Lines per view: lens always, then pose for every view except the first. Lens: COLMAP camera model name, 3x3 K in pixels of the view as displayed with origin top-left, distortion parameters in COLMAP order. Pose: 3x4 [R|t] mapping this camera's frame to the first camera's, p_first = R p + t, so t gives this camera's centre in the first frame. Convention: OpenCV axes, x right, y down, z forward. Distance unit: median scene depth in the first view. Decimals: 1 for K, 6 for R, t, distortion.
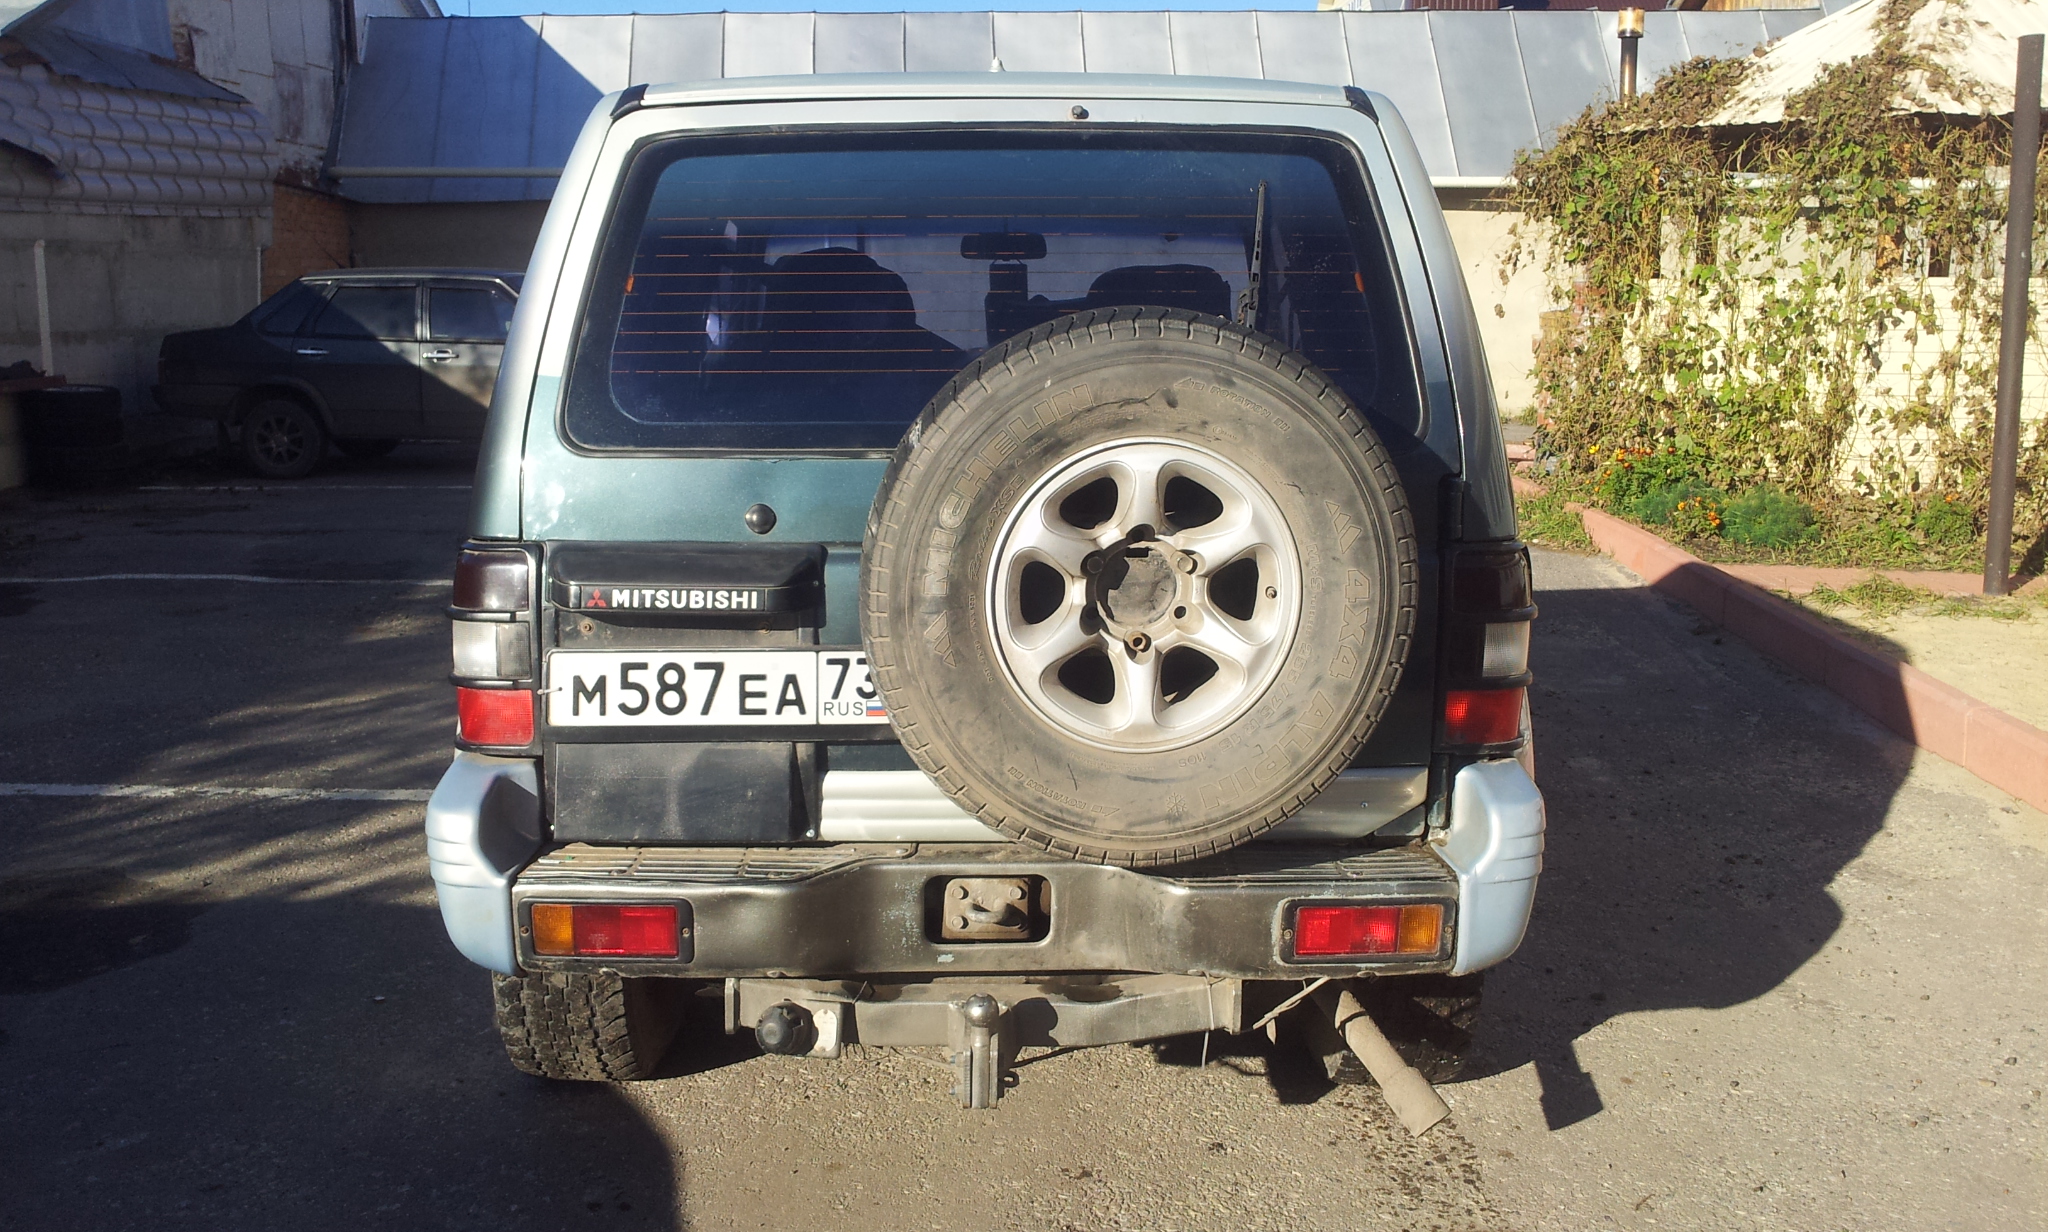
lens RADIAL K [[1775.2, 0, 1046.3], [0, 1775.2, 565.5], [0, 0, 1]] dist [0.008964, -0.007081]
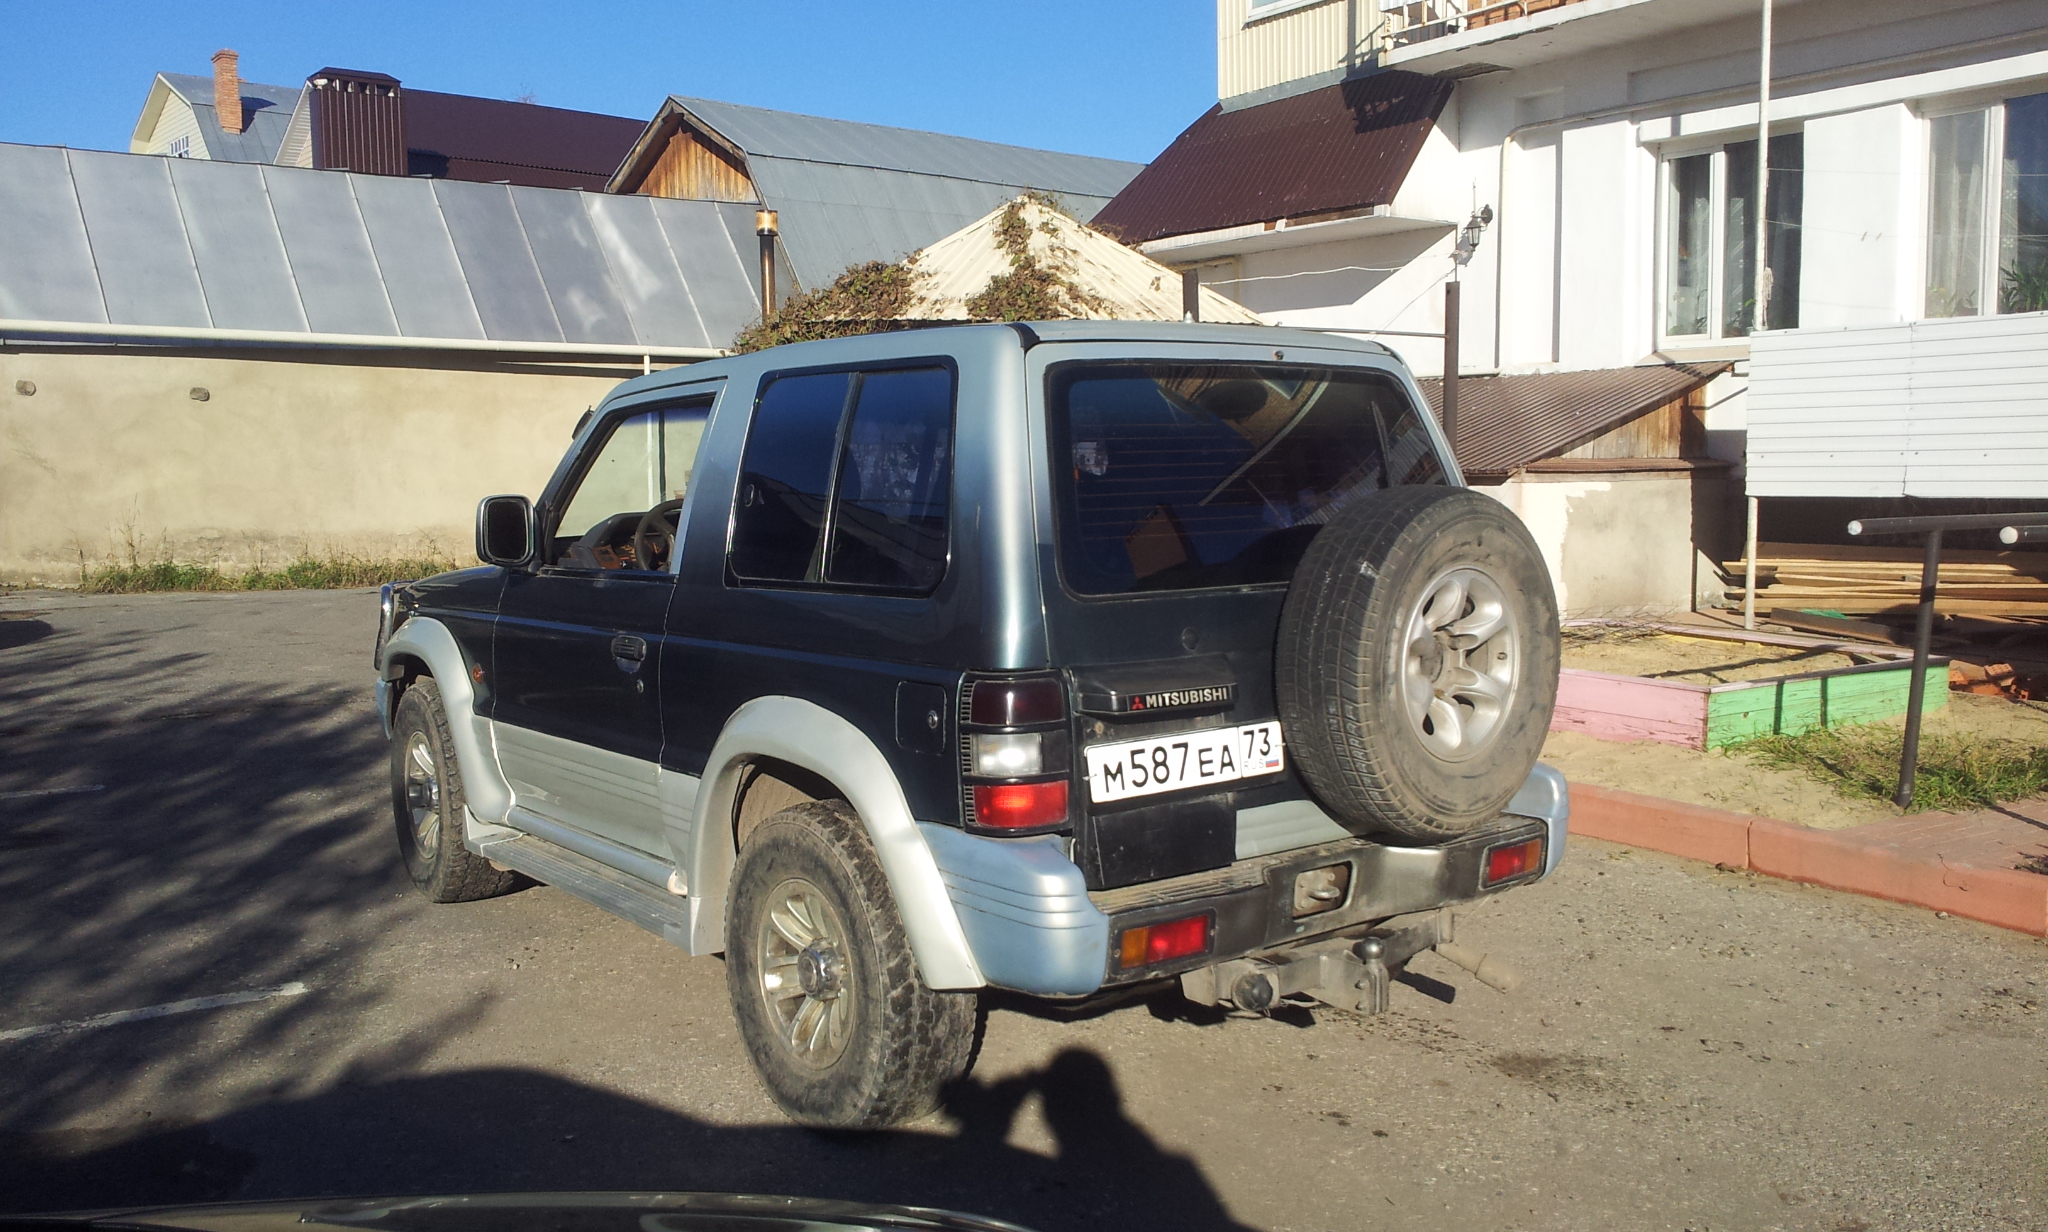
lens RADIAL K [[1750.1, 0, 1024.0], [0, 1750.1, 616.0], [0, 0, 1]] dist [0.004087, -0.001304]
pose [[0.801176, -0.064904, 0.594899, -1.103510], [0.096614, 0.995089, -0.021549, -0.027310], [-0.590578, 0.074740, 0.803512, -0.045675]]
